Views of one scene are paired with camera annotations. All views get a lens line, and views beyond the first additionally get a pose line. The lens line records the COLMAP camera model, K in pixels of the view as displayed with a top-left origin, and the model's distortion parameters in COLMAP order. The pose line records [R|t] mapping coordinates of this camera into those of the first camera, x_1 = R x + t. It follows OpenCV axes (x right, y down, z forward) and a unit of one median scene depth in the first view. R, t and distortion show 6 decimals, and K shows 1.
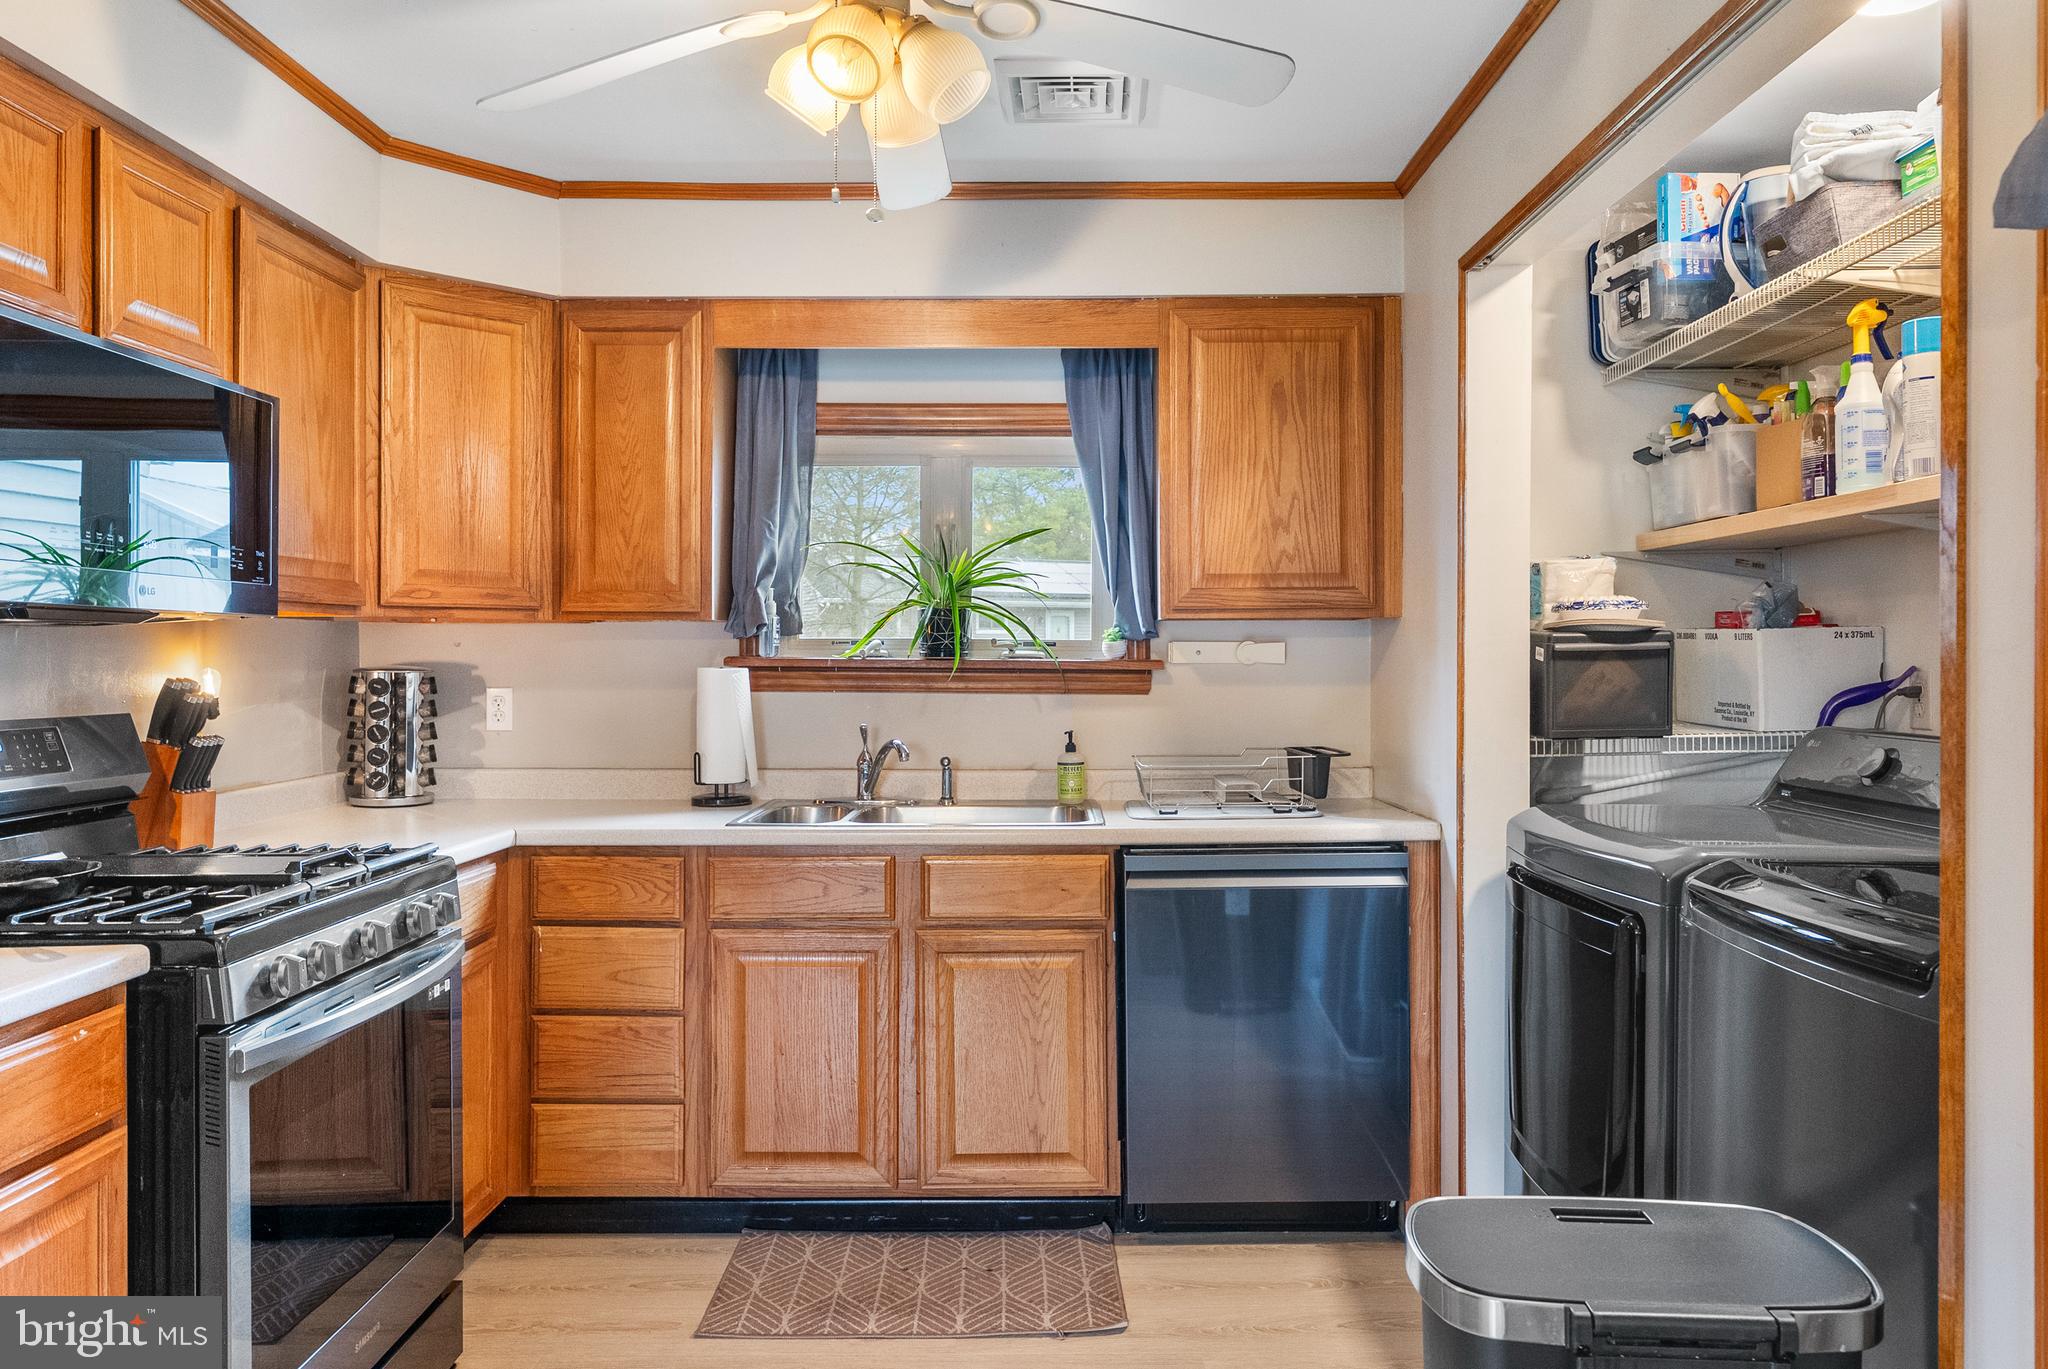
lens RADIAL K [[1459.6, 0, 1023.4], [0, 1459.6, 677.7], [0, 0, 1]] dist [0.006412, -0.000360]
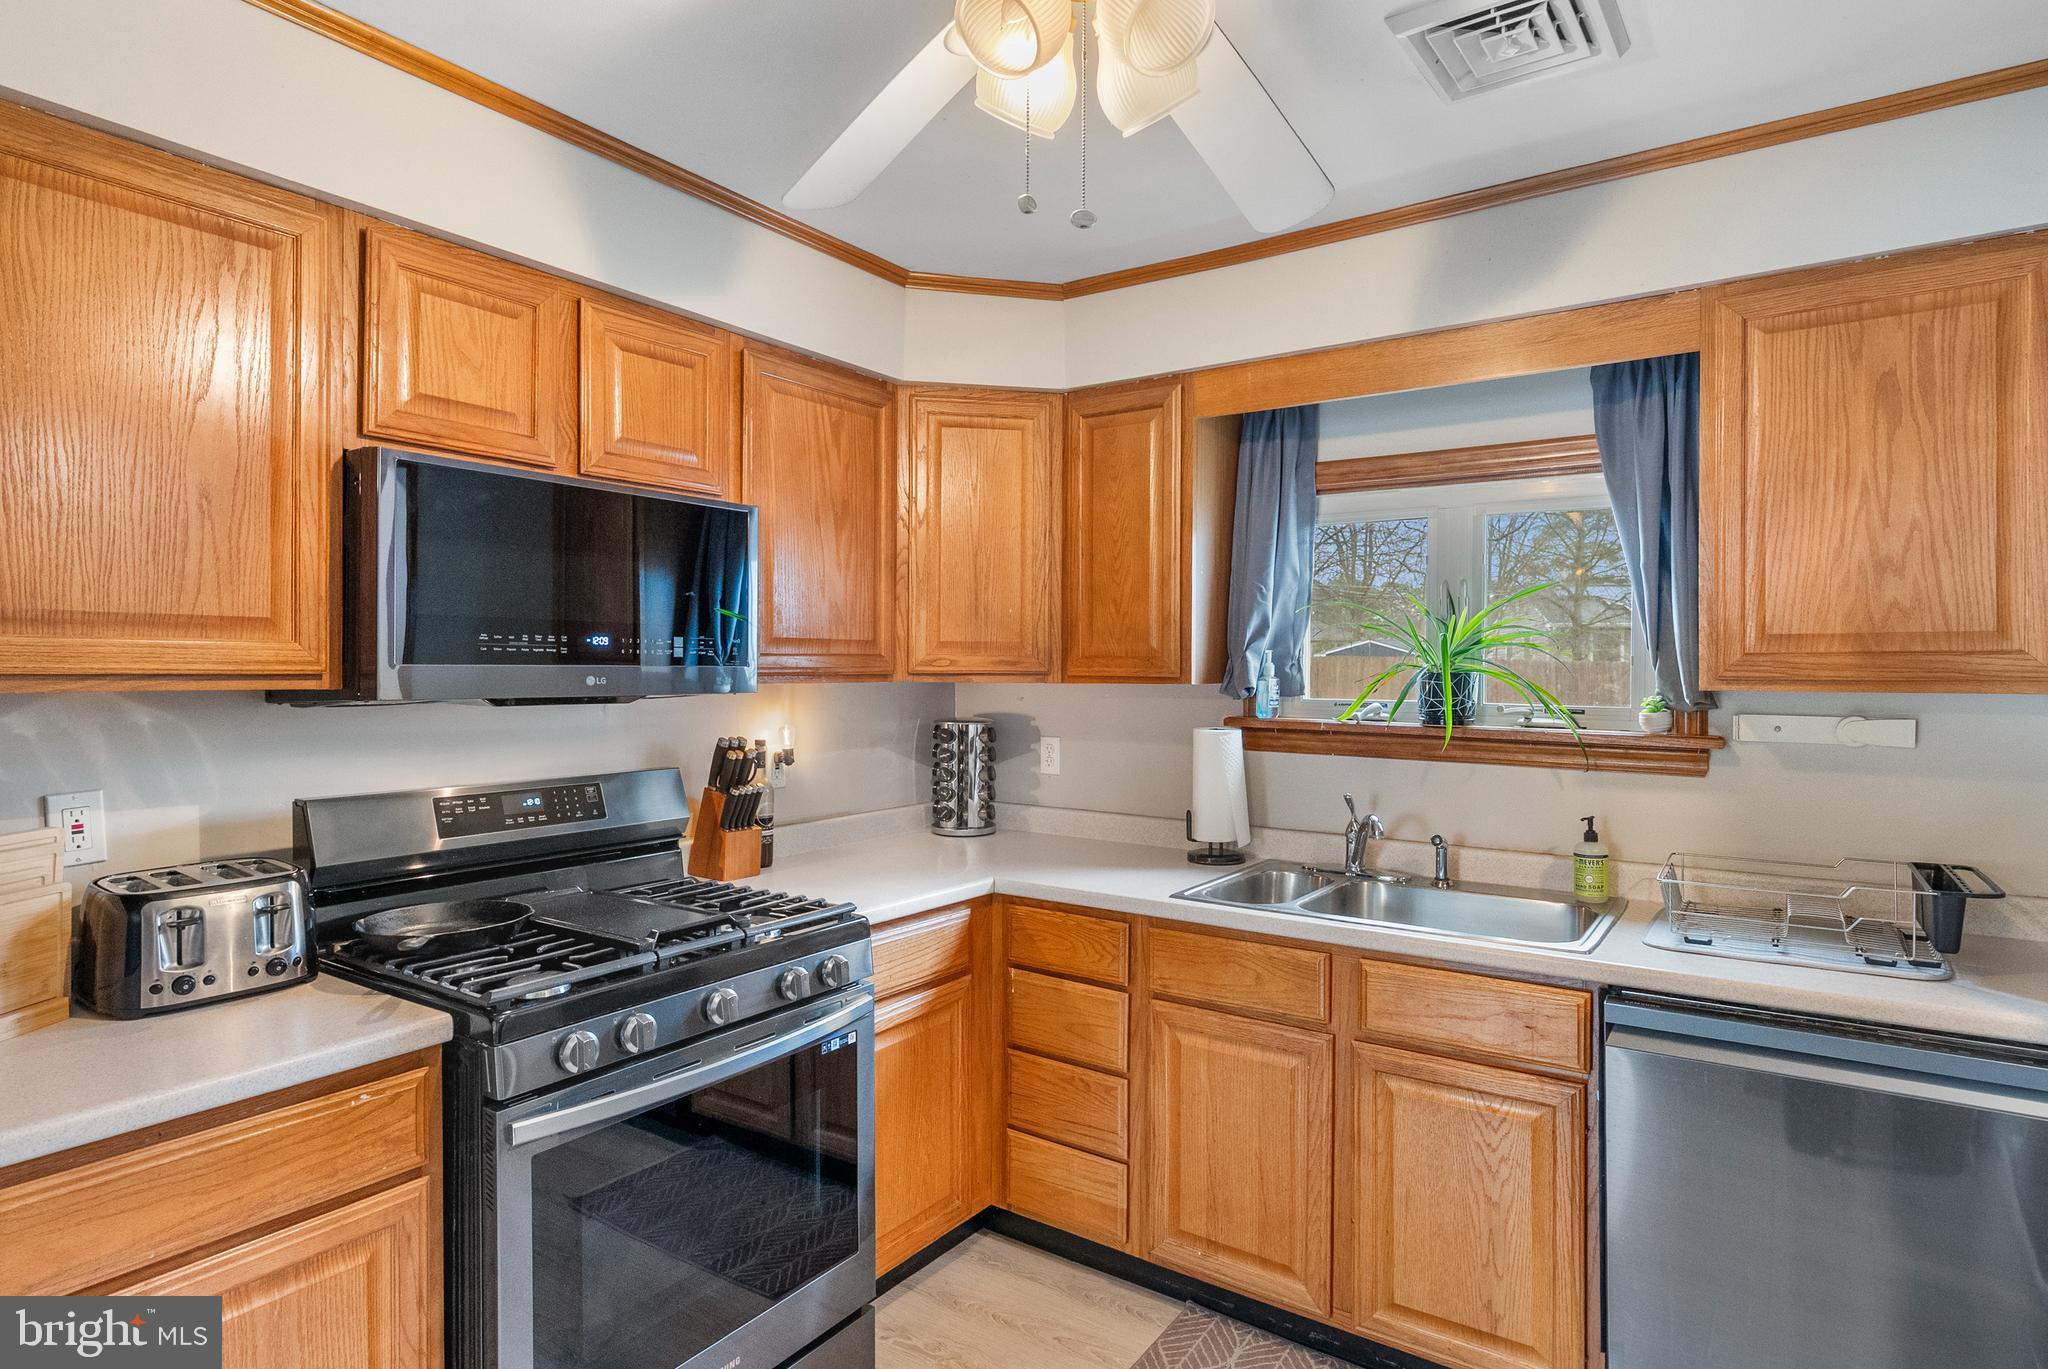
lens RADIAL K [[1101.6, 0, 1024.0], [0, 1101.6, 684.5], [0, 0, 1]] dist [-0.006573, 0.002181]
pose [[0.829290, 0.011729, -0.558695, 0.124404], [-0.011934, 0.999923, 0.003277, -0.042136], [0.558690, 0.003950, 0.829367, 0.301986]]
